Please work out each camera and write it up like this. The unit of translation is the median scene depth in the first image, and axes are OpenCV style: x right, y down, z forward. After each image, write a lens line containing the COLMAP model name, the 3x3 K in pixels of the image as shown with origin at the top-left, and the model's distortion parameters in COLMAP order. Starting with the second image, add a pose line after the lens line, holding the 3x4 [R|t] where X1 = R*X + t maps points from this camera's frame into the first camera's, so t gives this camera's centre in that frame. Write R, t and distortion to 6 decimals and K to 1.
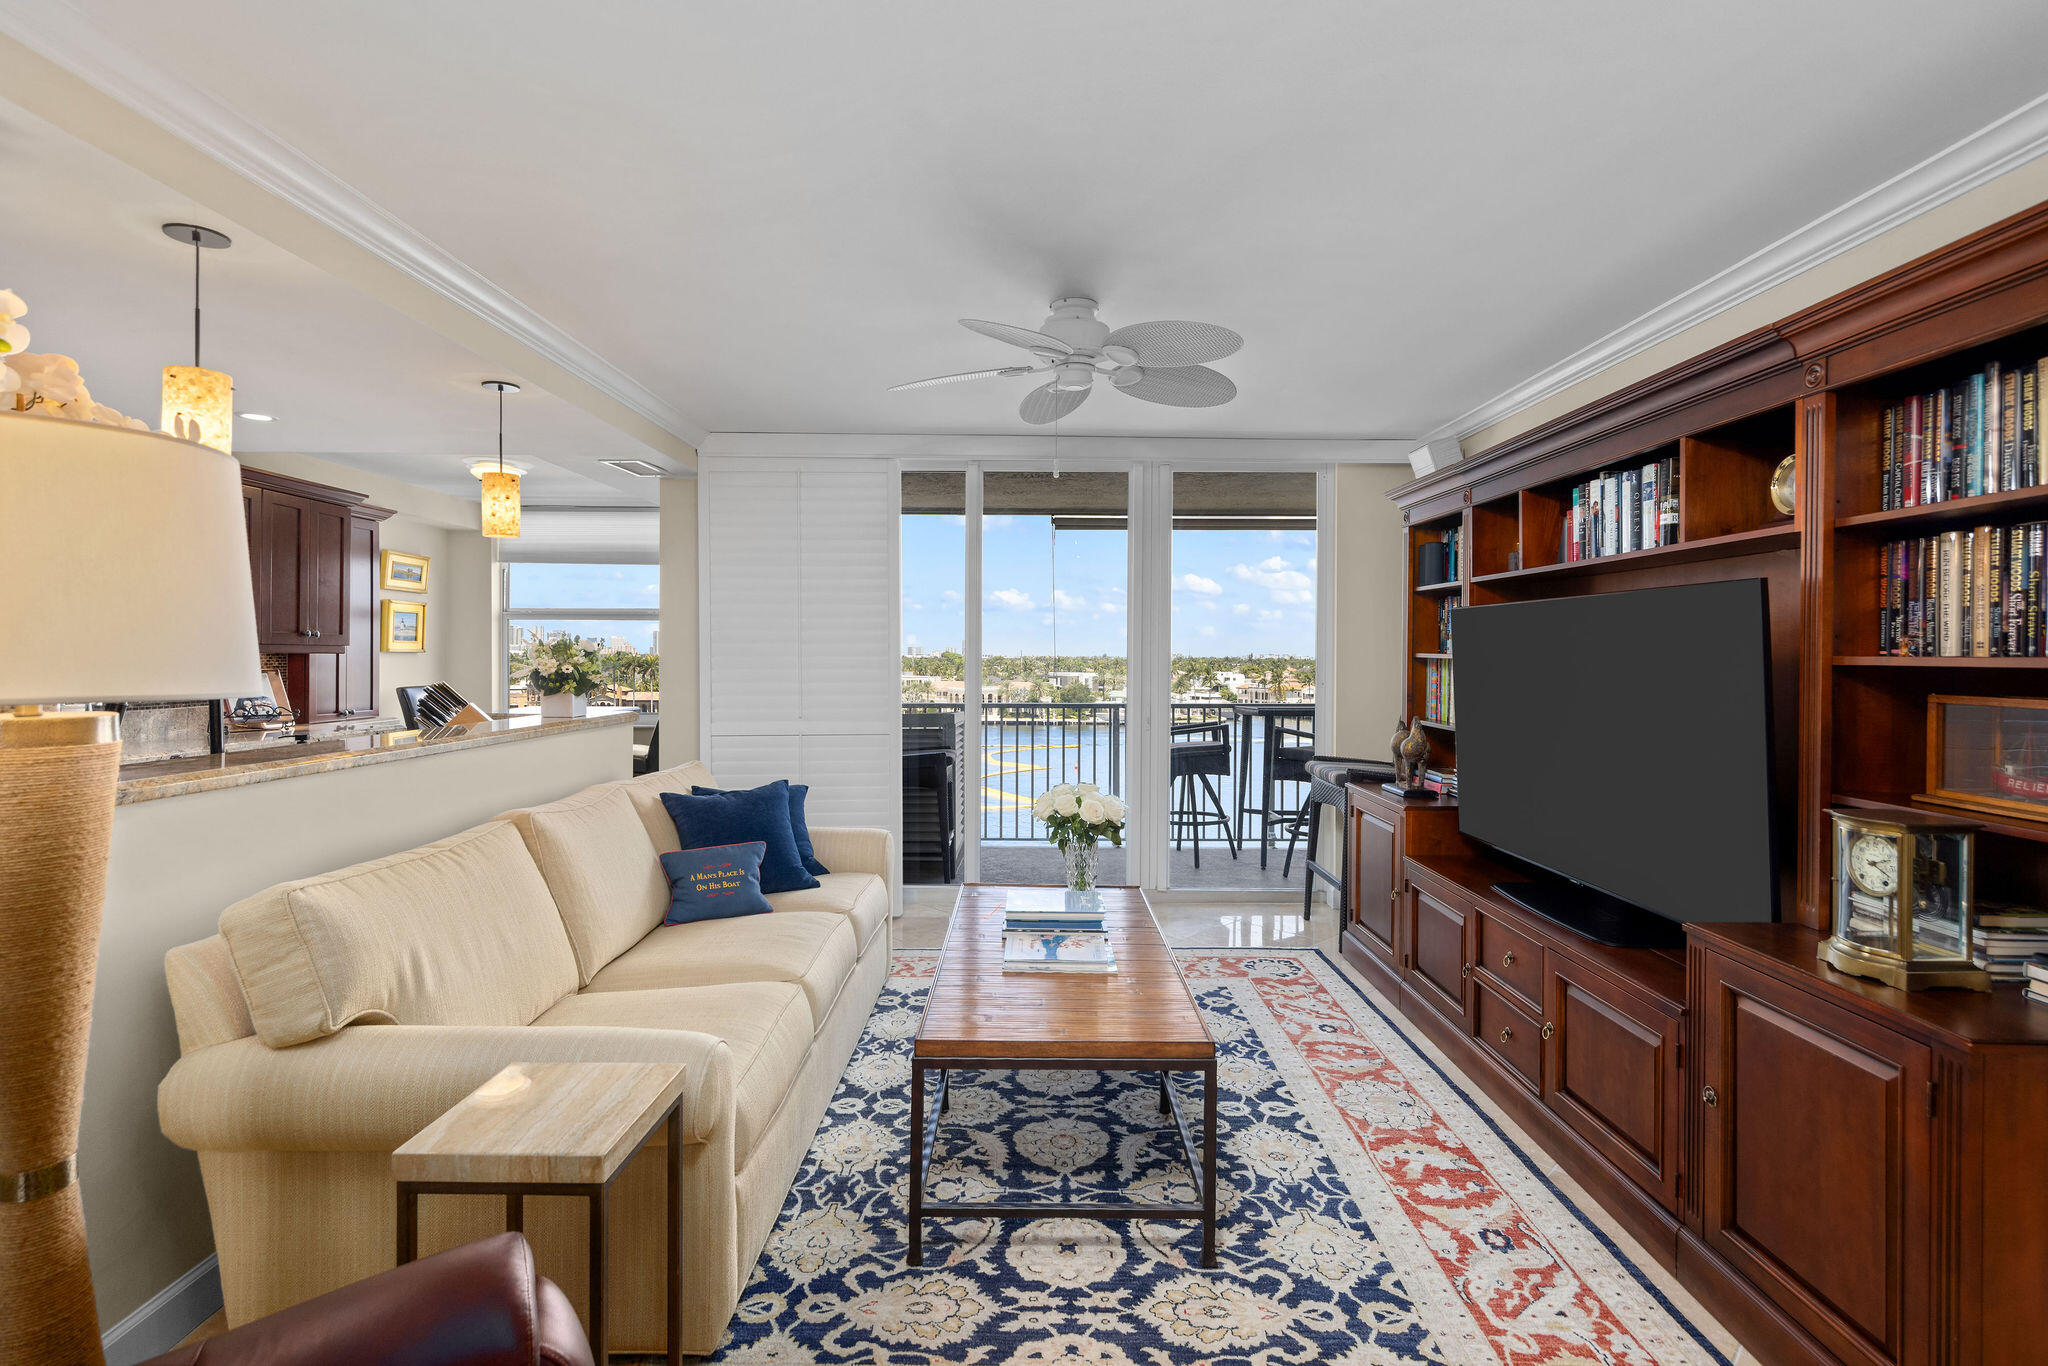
lens RADIAL K [[972.1, 0, 1018.6], [0, 972.1, 669.4], [0, 0, 1]] dist [-0.014466, -0.001809]
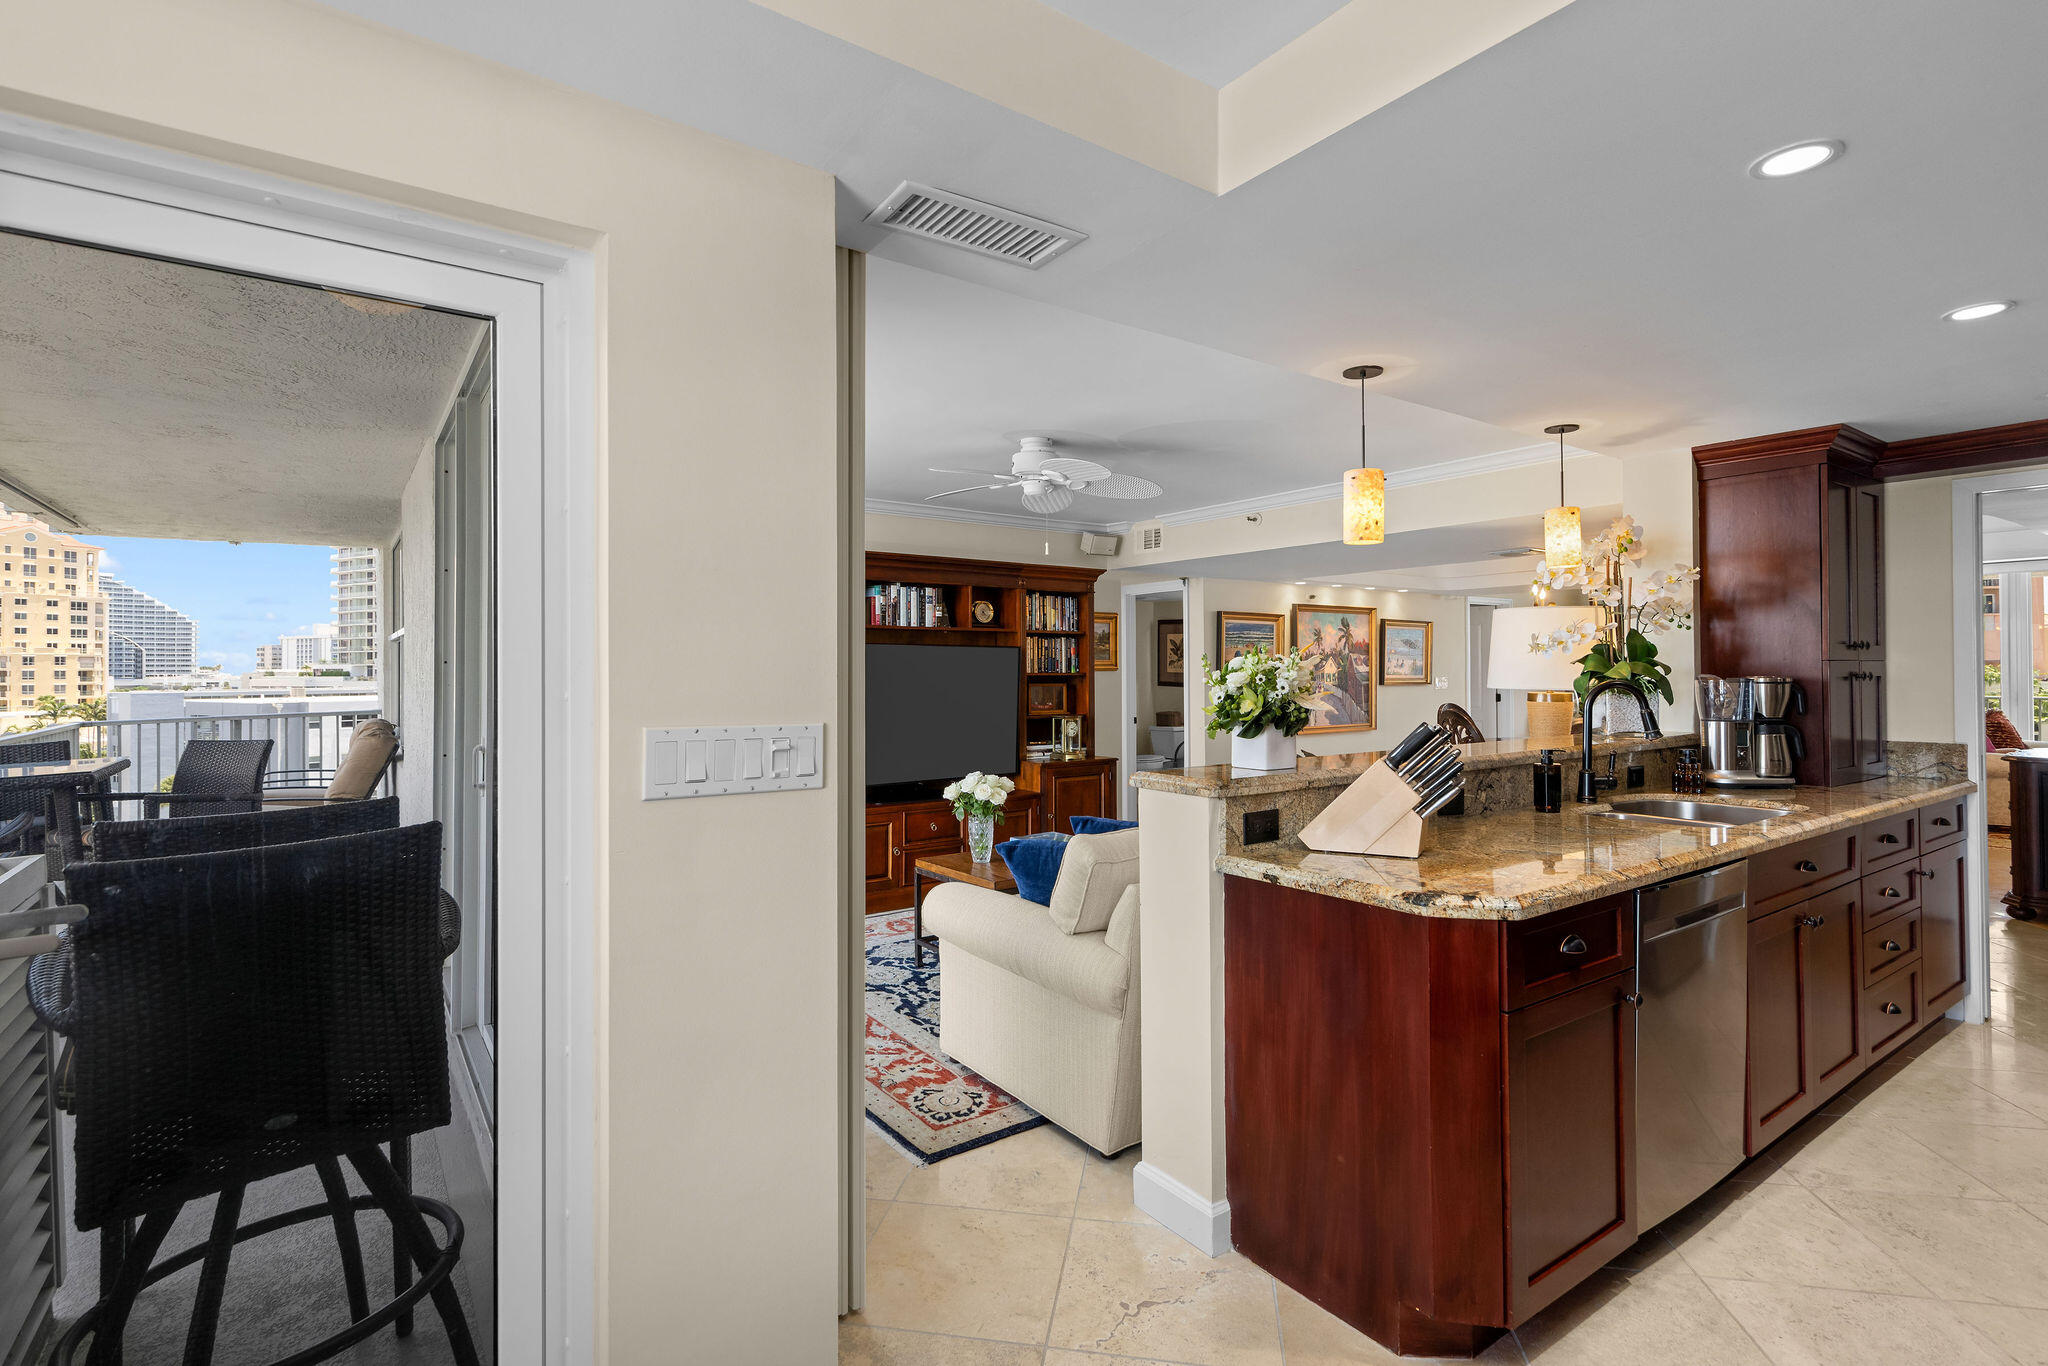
lens RADIAL K [[972.1, 0, 1035.9], [0, 972.1, 669.8], [0, 0, 1]] dist [-0.014466, -0.001809]
pose [[-0.609664, 0.000037, 0.792660, -1.145176], [0.013111, 0.999864, 0.010038, -0.041805], [-0.792552, 0.016513, -0.609581, 1.998122]]
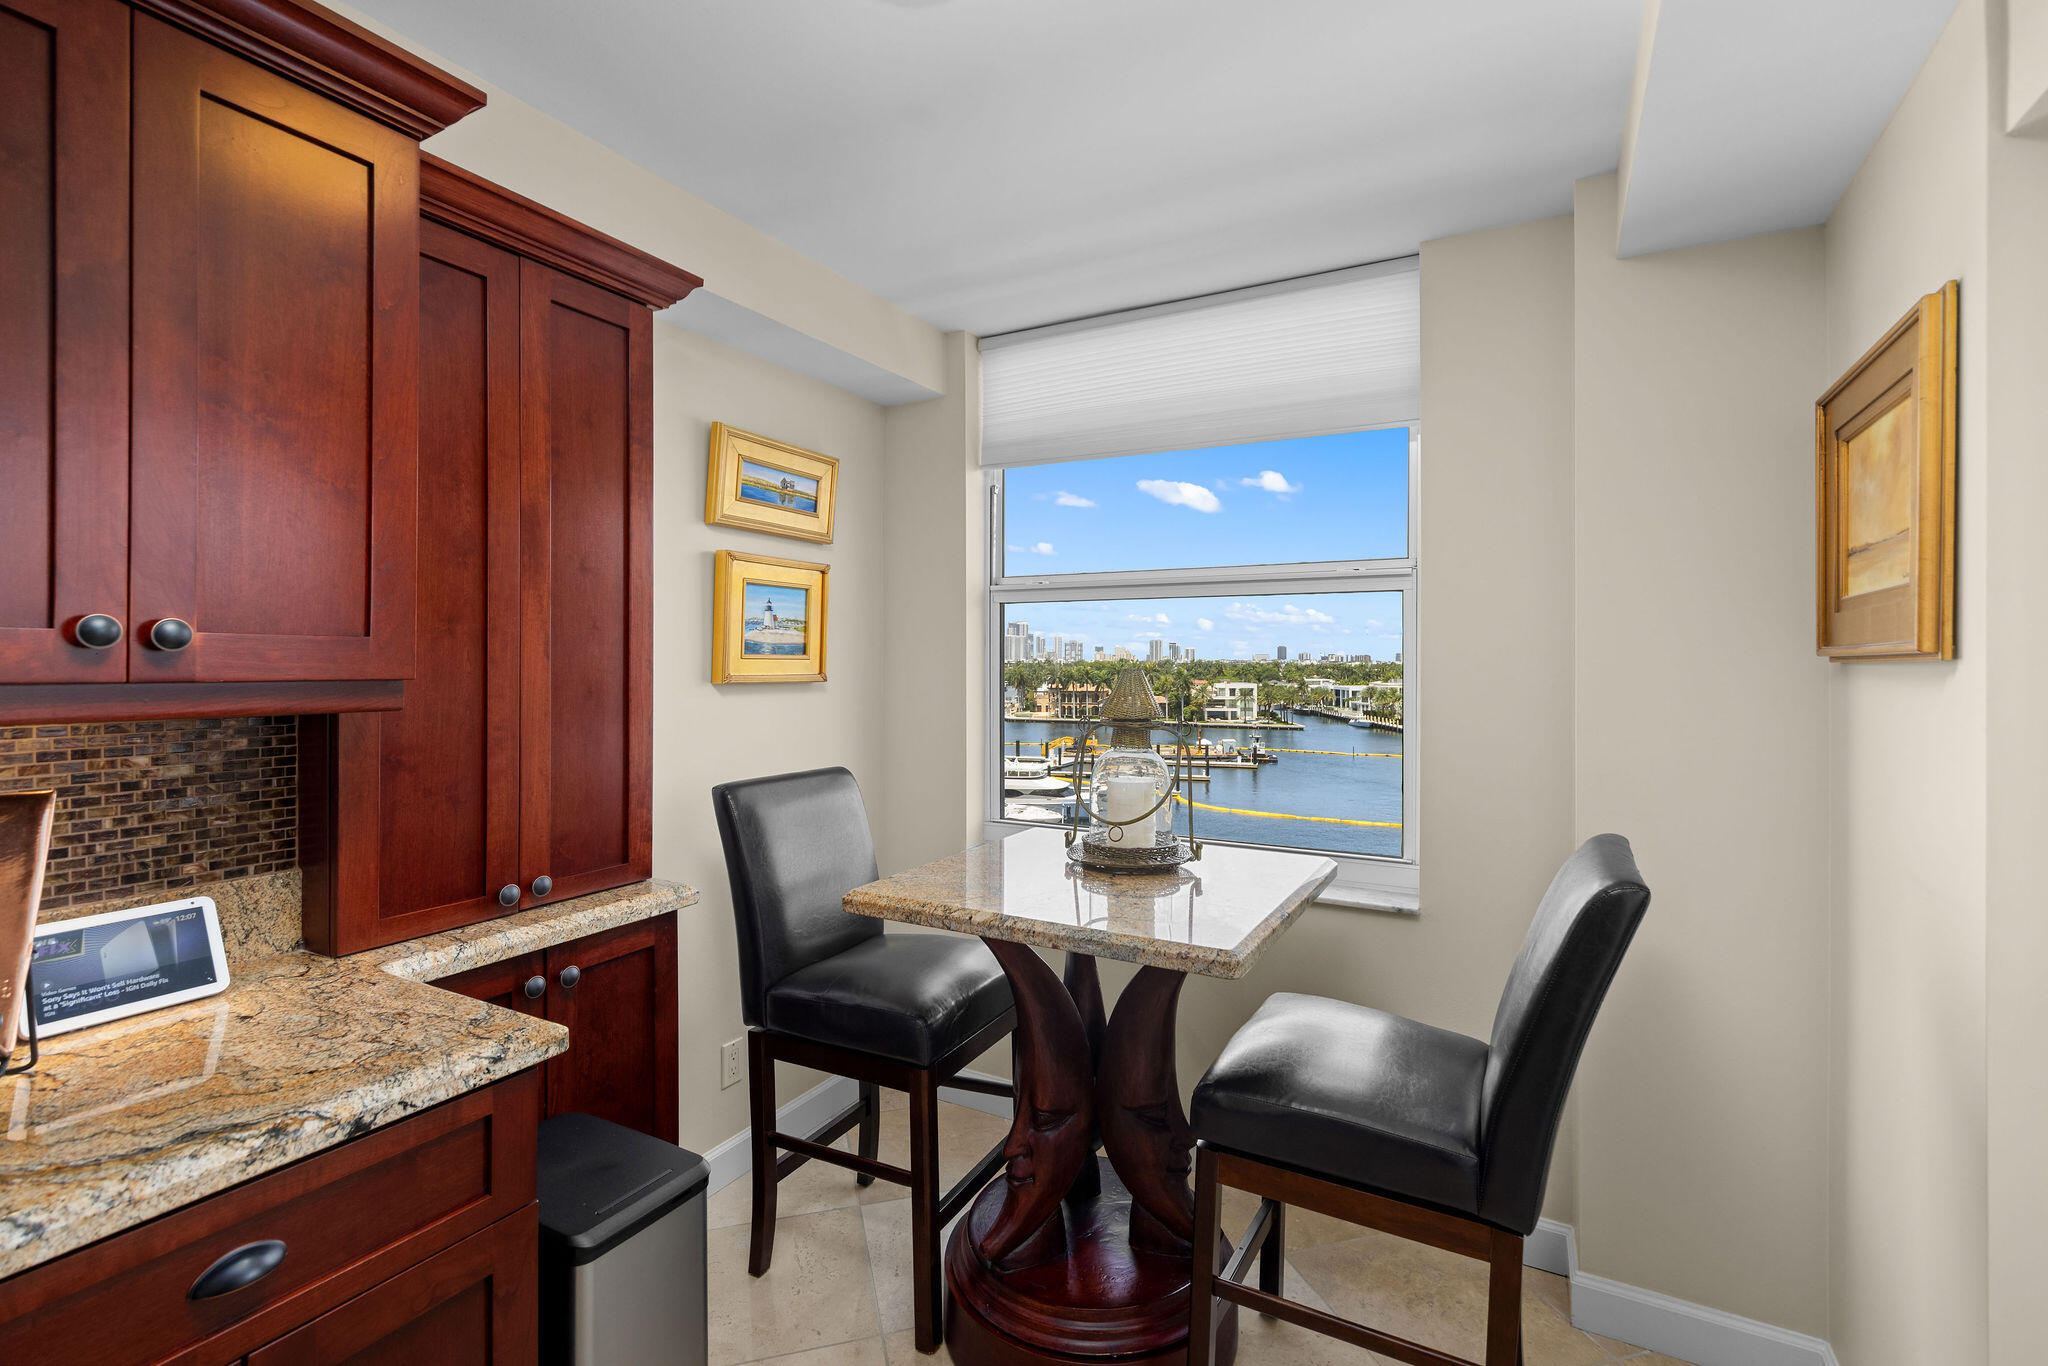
lens RADIAL K [[923.8, 0, 1029.2], [0, 923.8, 669.9], [0, 0, 1]] dist [0.015344, -0.000214]
pose [[0.886904, 0.001735, -0.461950, -0.346566], [-0.004527, 0.999978, -0.004936, -0.021256], [0.461932, 0.006469, 0.886892, 0.680010]]
